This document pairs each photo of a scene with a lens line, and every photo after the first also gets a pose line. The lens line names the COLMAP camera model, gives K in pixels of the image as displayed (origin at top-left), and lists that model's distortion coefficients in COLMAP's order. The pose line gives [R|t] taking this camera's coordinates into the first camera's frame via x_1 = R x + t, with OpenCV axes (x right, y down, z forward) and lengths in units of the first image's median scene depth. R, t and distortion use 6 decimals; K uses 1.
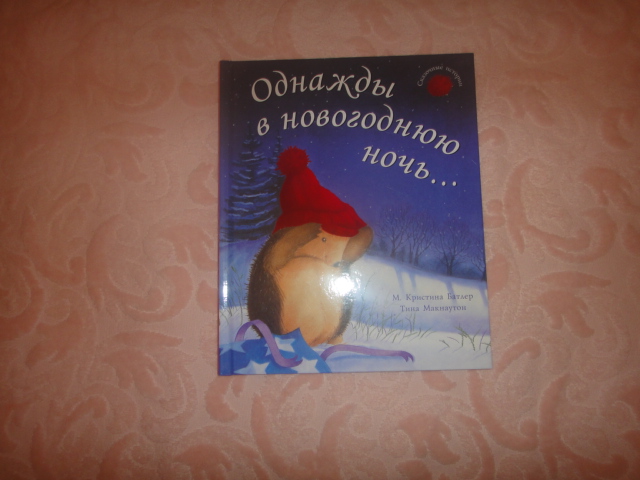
lens RADIAL K [[826.6, 0, 320.0], [0, 826.6, 240.0], [0, 0, 1]] dist [0.009346, -0.027495]
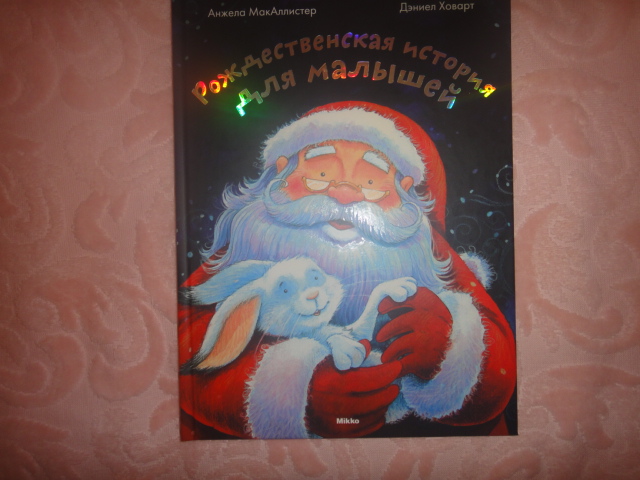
lens RADIAL K [[826.6, 0, 320.0], [0, 826.6, 240.0], [0, 0, 1]] dist [0.009346, -0.027495]
pose [[0.997540, 0.044196, 0.054414, 0.015774], [-0.039552, 0.995709, -0.083657, -0.000789], [-0.057878, 0.081299, 0.995008, 0.270093]]
